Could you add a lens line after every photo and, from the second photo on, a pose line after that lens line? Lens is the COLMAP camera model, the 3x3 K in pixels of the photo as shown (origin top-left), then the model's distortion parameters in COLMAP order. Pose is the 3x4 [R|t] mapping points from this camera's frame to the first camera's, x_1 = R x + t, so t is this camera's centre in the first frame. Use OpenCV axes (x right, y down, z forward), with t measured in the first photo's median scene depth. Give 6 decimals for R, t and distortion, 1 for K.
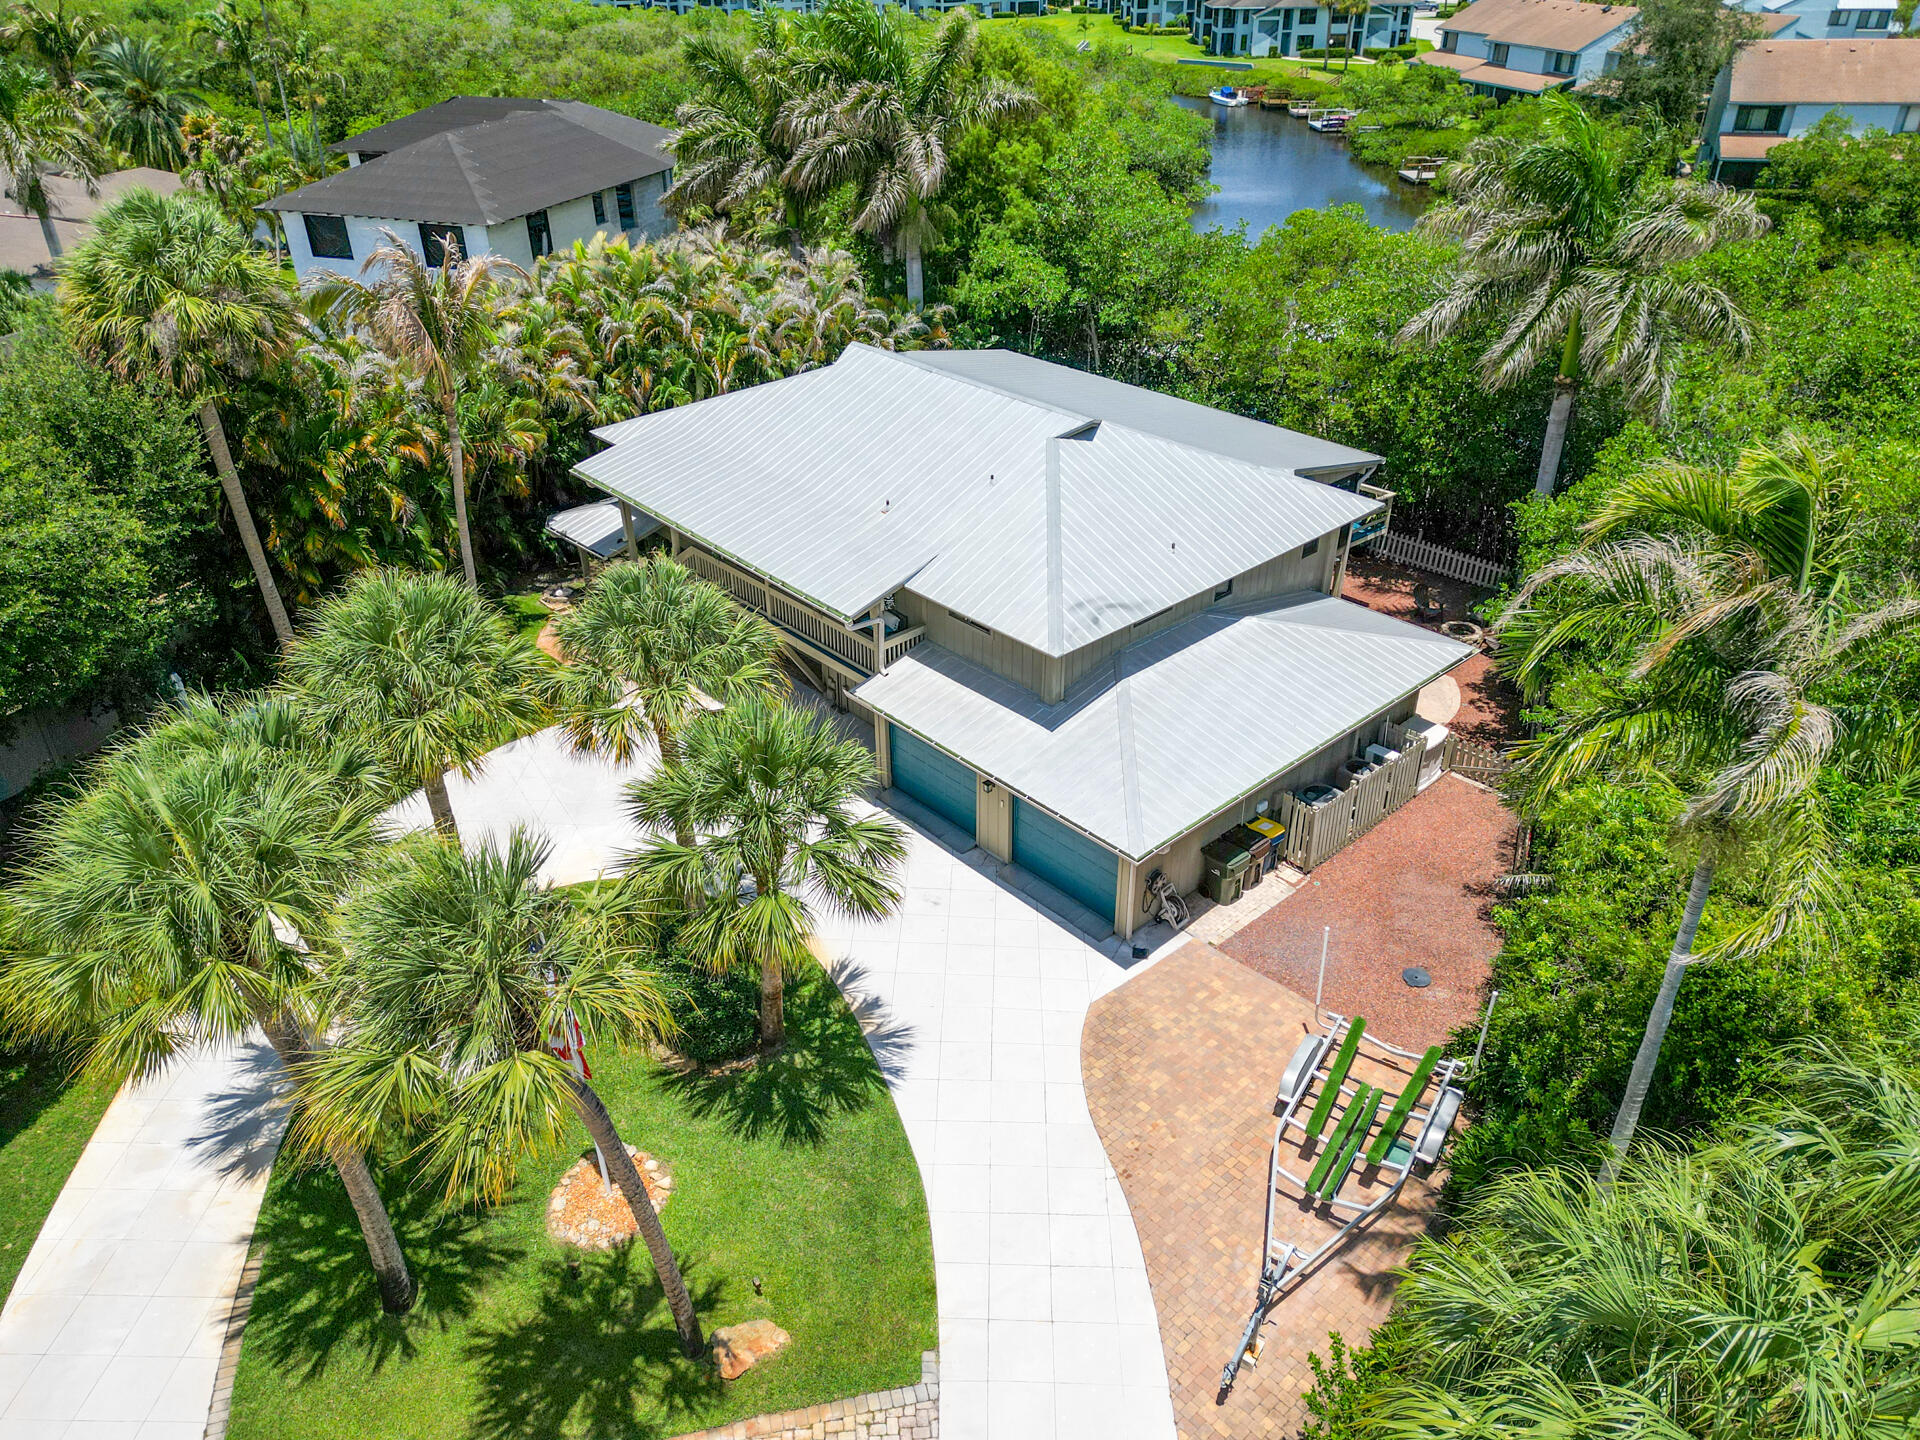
lens RADIAL K [[1349.9, 0, 963.9], [0, 1349.9, 719.3], [0, 0, 1]] dist [0.063252, -0.057823]
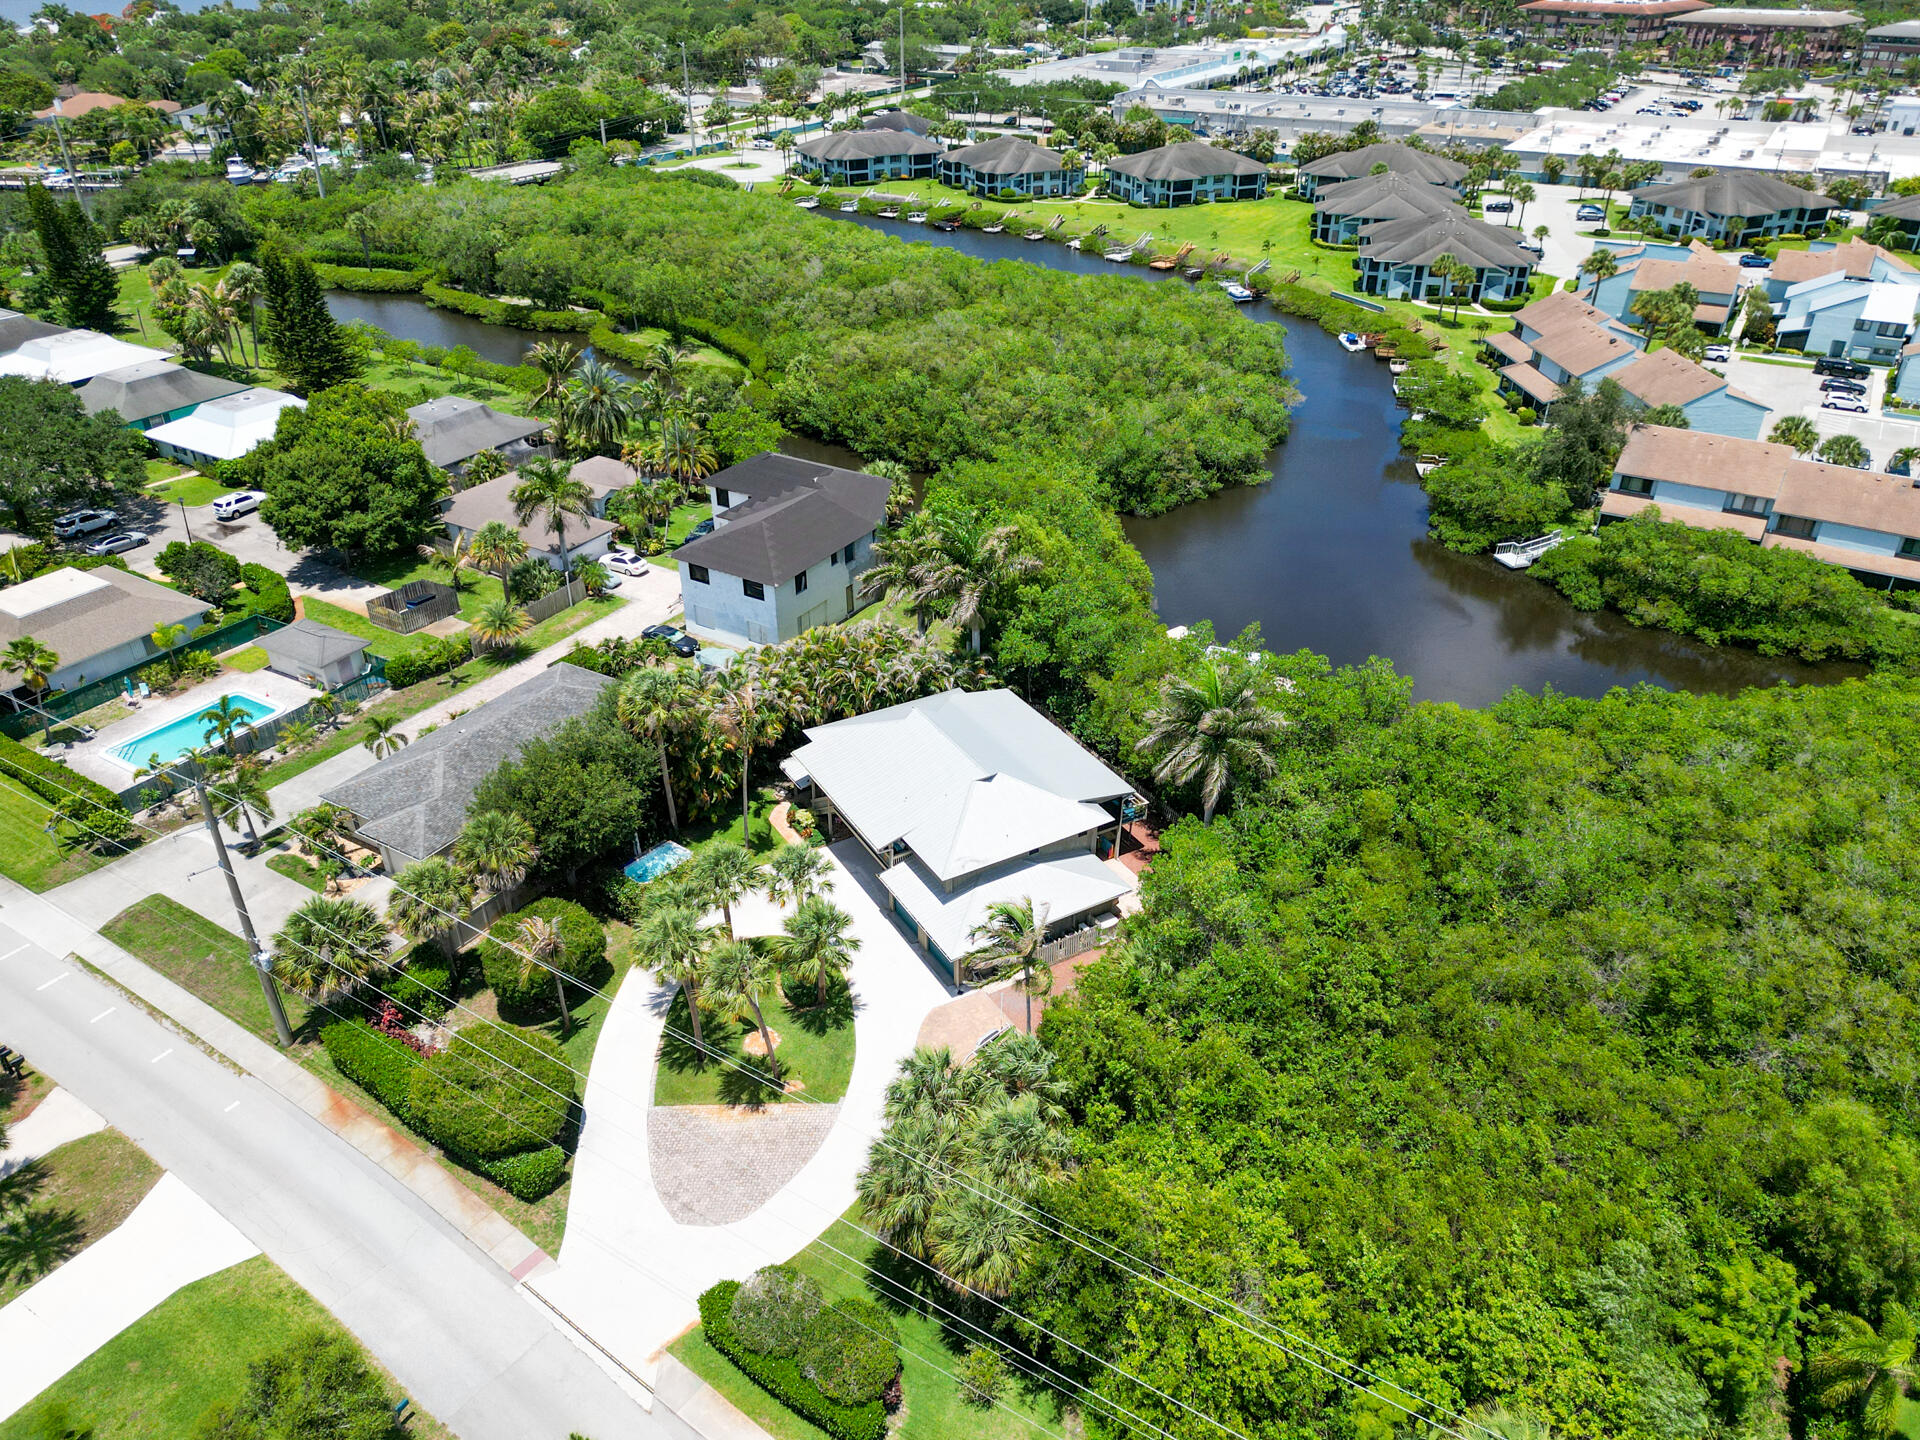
lens RADIAL K [[1347.0, 0, 960.0], [0, 1347.0, 720.0], [0, 0, 1]] dist [0.064752, -0.059270]
pose [[0.976815, 0.119492, -0.177635, 0.495221], [-0.118879, 0.992808, 0.014129, -0.374051], [0.178046, 0.007316, 0.983995, -1.525236]]
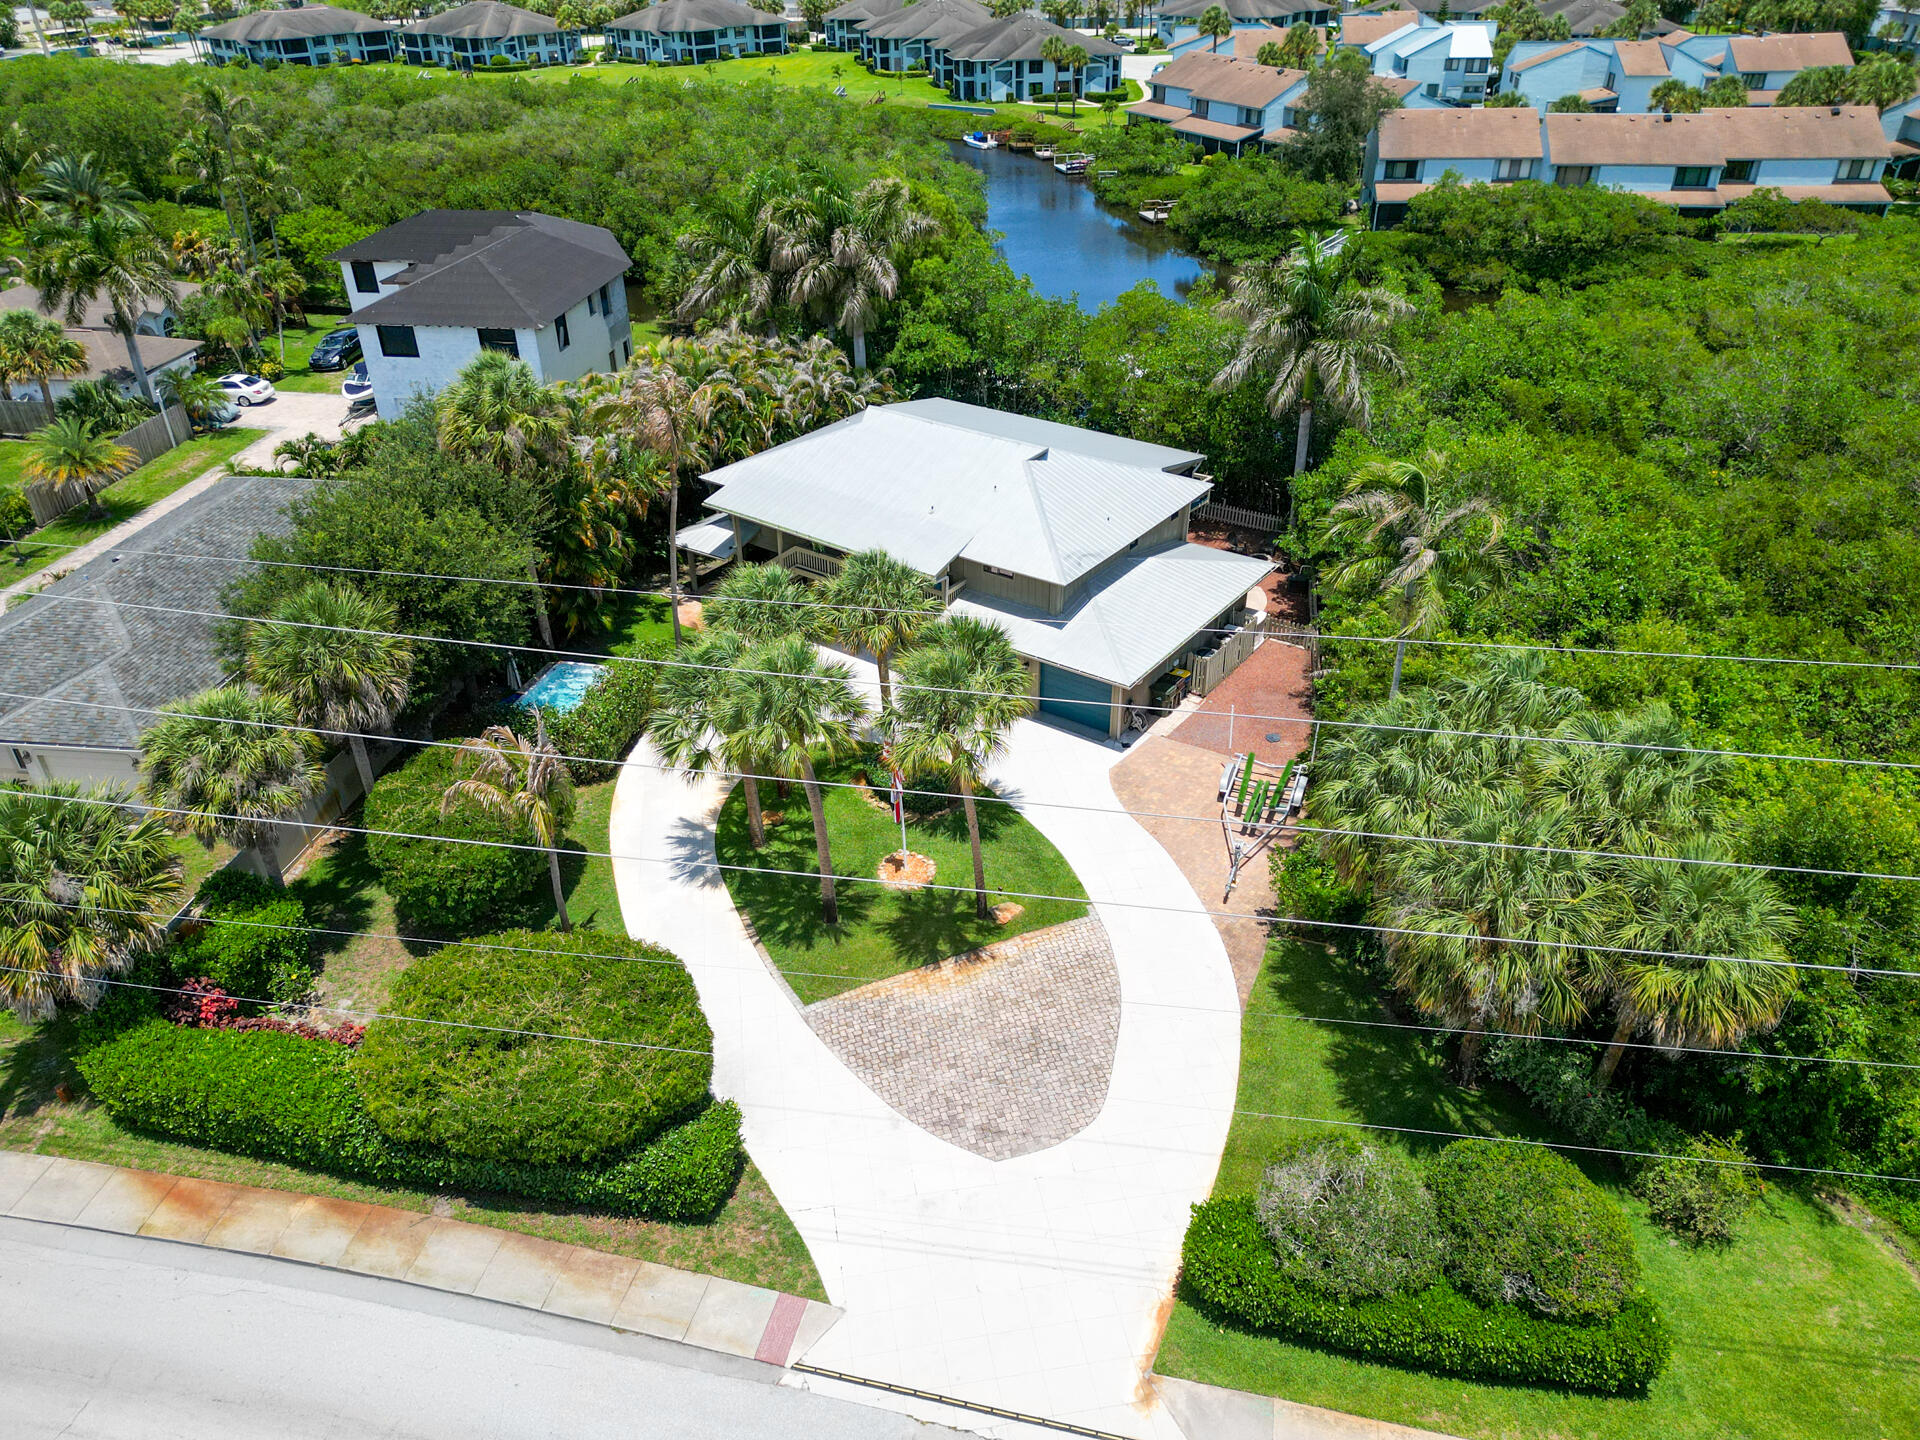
lens RADIAL K [[1347.0, 0, 960.0], [0, 1347.0, 720.0], [0, 0, 1]] dist [0.064752, -0.059270]
pose [[0.979656, -0.107784, 0.169284, -0.348799], [0.106985, 0.994164, 0.013865, 0.082268], [-0.169791, 0.004528, 0.985470, -0.657959]]
